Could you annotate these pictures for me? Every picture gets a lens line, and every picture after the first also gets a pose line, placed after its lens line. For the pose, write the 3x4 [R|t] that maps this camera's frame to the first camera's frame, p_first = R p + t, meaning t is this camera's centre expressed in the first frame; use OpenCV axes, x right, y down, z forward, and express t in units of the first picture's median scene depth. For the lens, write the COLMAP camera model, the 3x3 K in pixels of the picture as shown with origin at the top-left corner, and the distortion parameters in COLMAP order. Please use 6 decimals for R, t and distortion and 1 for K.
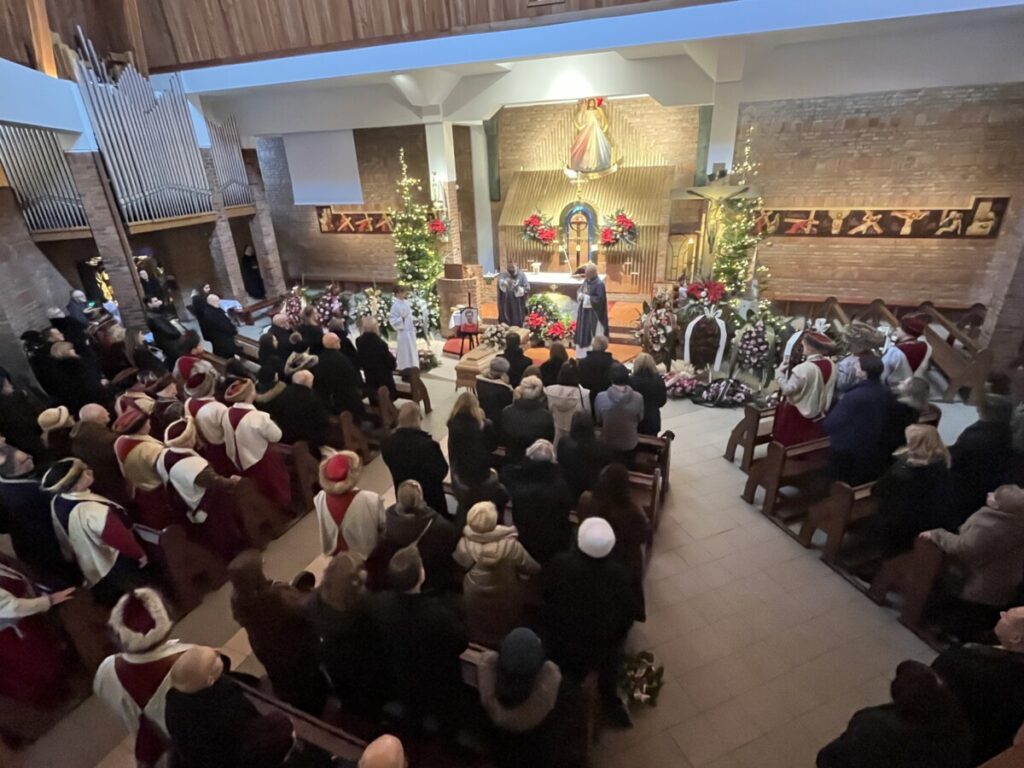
lens RADIAL K [[524.7, 0, 512.0], [0, 524.7, 384.0], [0, 0, 1]] dist [-0.004177, 0.000148]
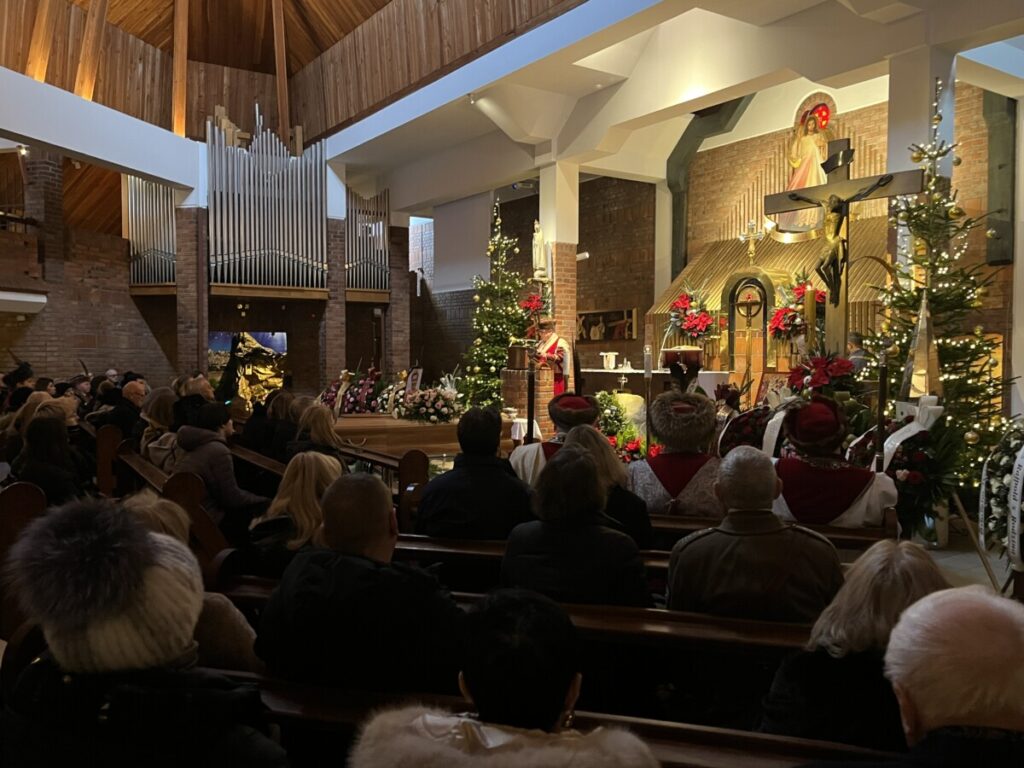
lens RADIAL K [[877.5, 0, 512.0], [0, 877.5, 384.0], [0, 0, 1]] dist [0.006712, 0.014354]
pose [[0.806245, 0.061575, -0.588368, 0.554127], [-0.271088, 0.922454, -0.274936, 0.120268], [0.525814, 0.381165, 0.760417, 0.195867]]
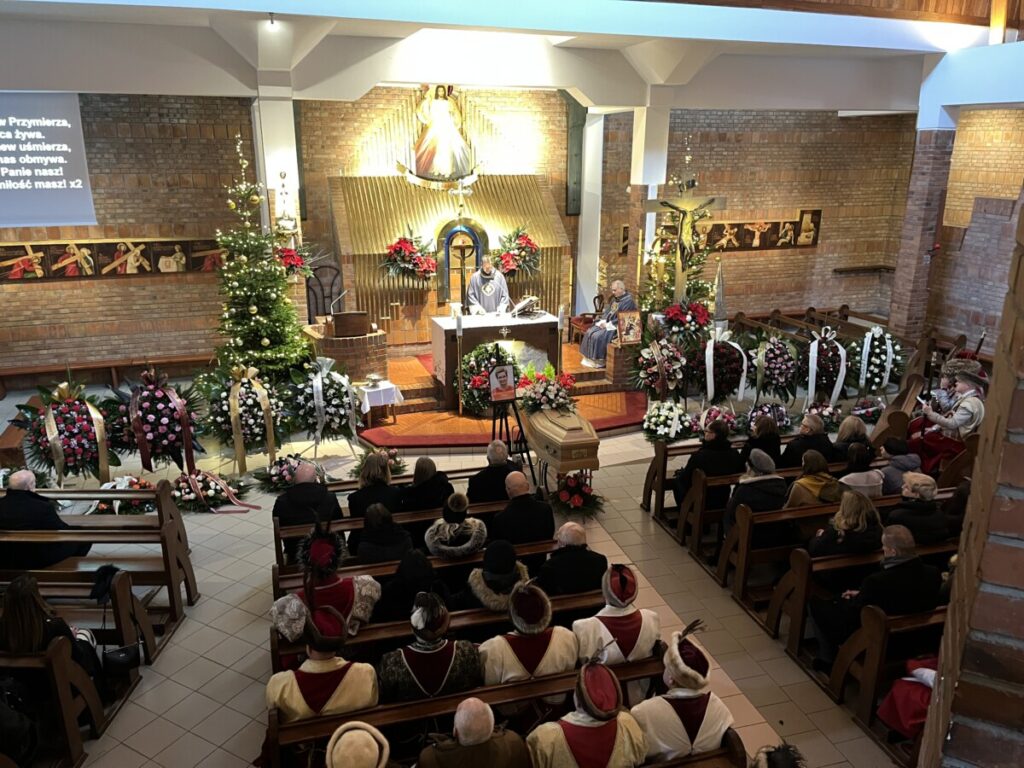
lens RADIAL K [[774.8, 0, 516.1], [0, 774.8, 384.7], [0, 0, 1]] dist [0.059280, -0.079481]
pose [[0.772163, -0.139232, 0.619983, -0.583458], [0.222475, 0.973180, -0.058532, -0.047113], [-0.595205, 0.183126, 0.782429, 0.166329]]
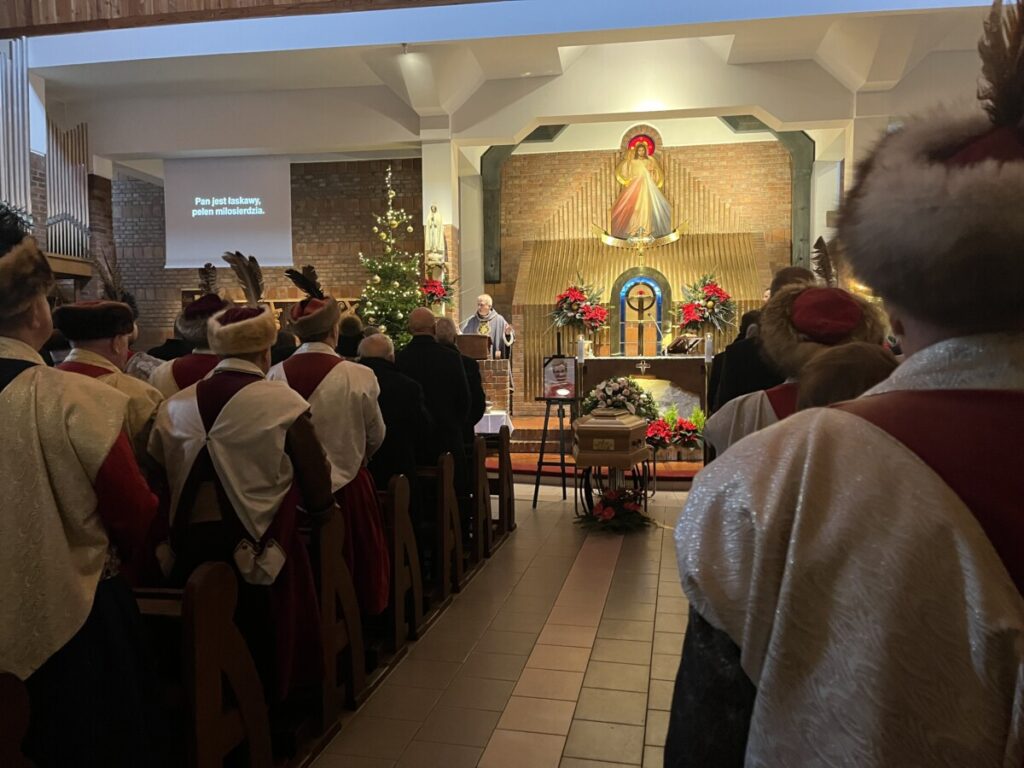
lens RADIAL K [[774.8, 0, 516.1], [0, 774.8, 384.7], [0, 0, 1]] dist [0.059280, -0.079481]
pose [[0.980292, 0.025539, 0.195896, -0.247809], [0.047150, 0.932706, -0.357543, 0.156982], [-0.191845, 0.359733, 0.913120, 0.197382]]
